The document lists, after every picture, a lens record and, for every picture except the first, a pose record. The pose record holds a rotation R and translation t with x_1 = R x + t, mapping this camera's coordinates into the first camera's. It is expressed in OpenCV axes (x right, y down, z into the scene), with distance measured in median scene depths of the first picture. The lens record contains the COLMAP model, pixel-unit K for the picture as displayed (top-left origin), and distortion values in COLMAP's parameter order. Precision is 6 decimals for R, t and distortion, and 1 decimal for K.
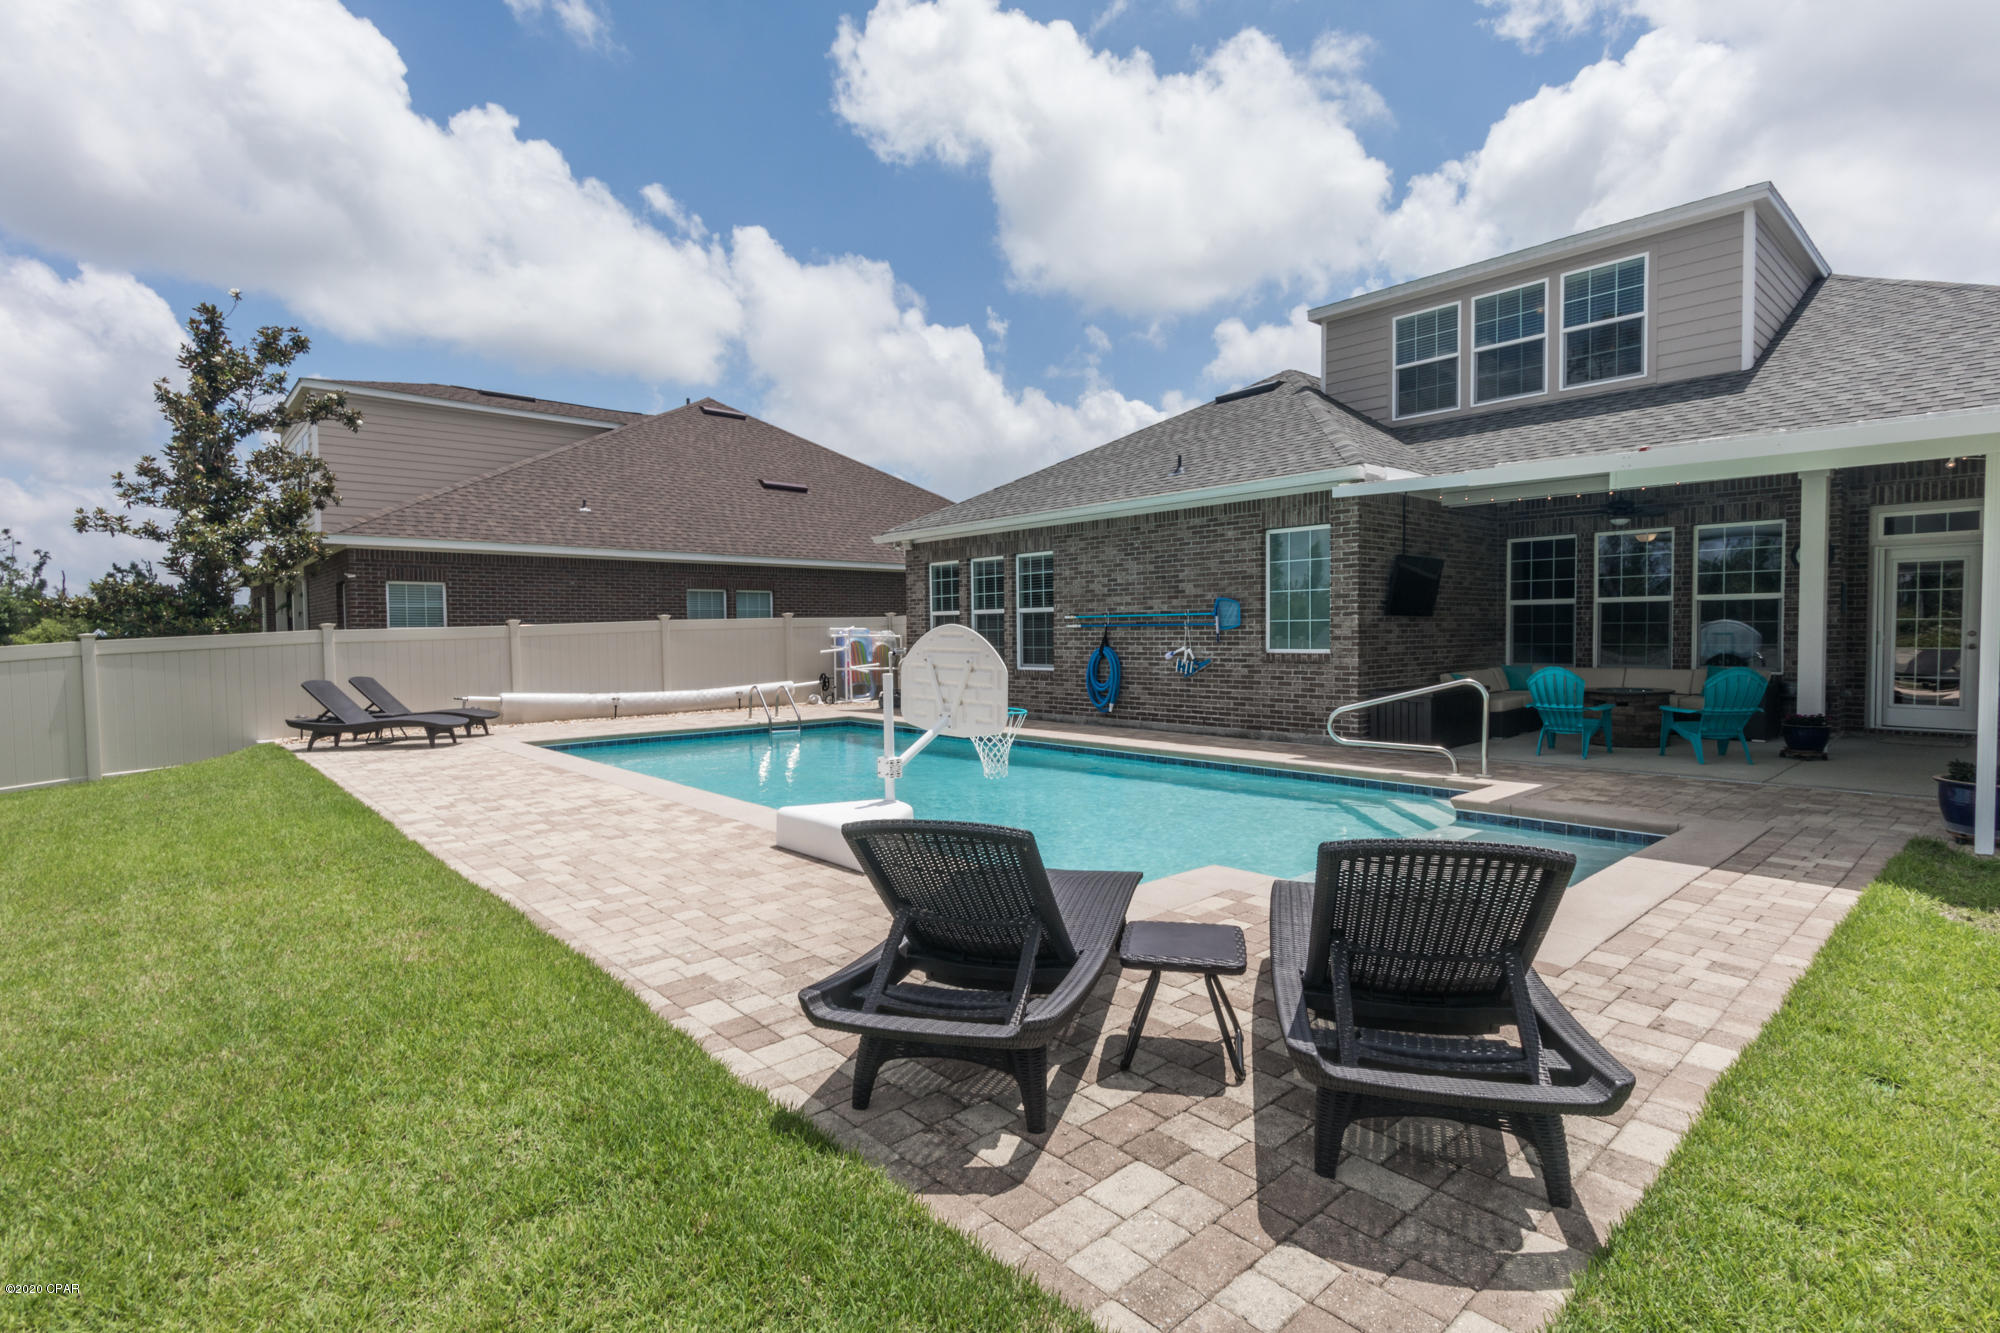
lens RADIAL K [[957.9, 0, 997.4], [0, 957.9, 664.8], [0, 0, 1]] dist [0.004022, -0.000500]
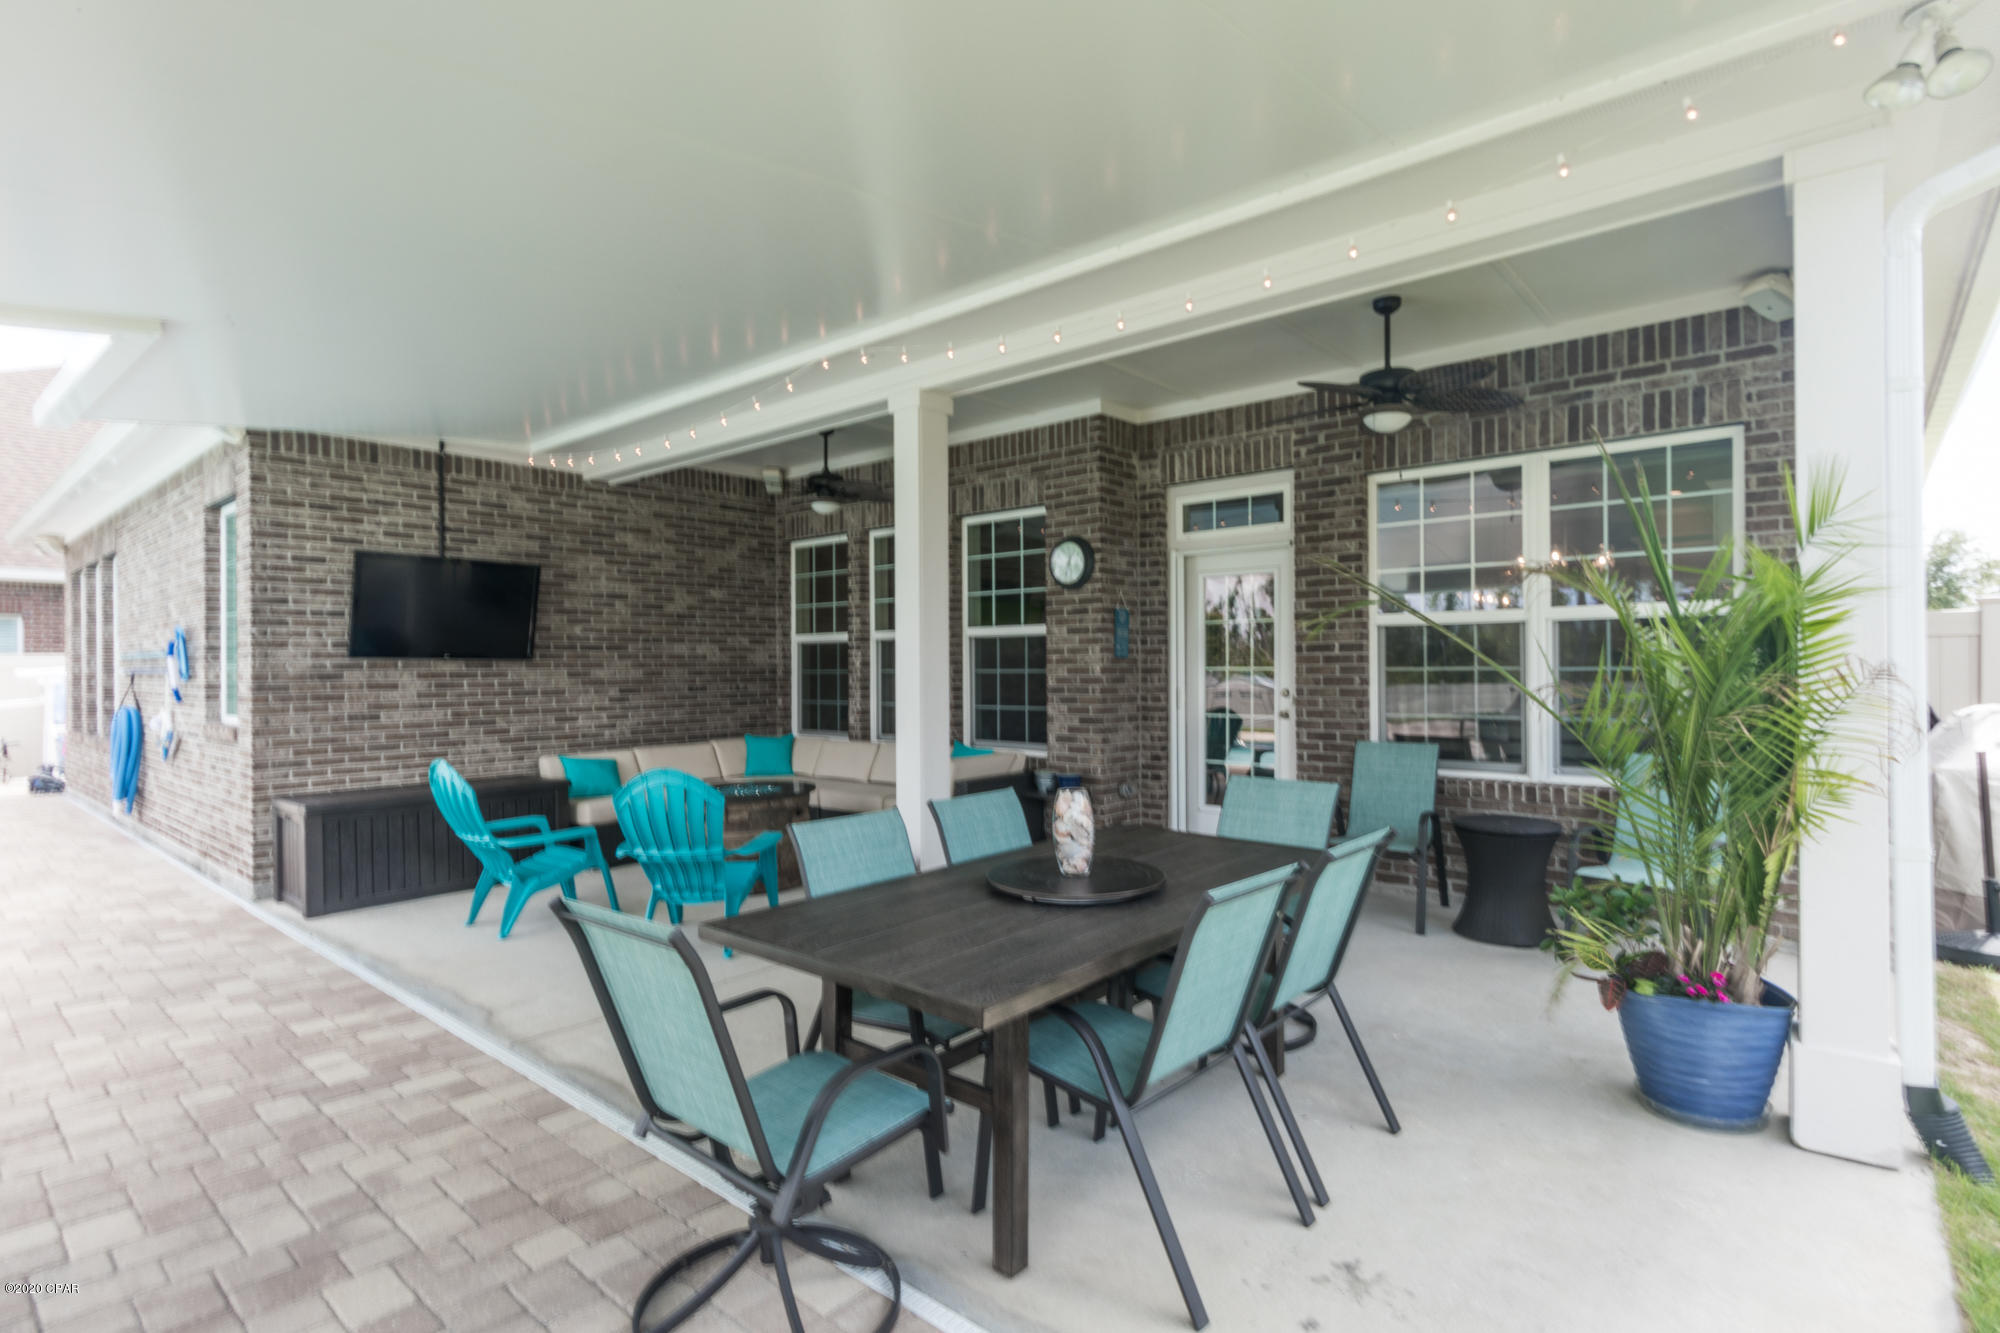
lens RADIAL K [[968.3, 0, 1000.0], [0, 968.3, 666.5], [0, 0, 1]] dist [0.003183, 0.000079]
pose [[0.992217, 0.002441, 0.124493, 0.645251], [0.001626, 0.999469, -0.032557, -0.026270], [-0.124506, 0.032506, 0.991686, 0.354713]]
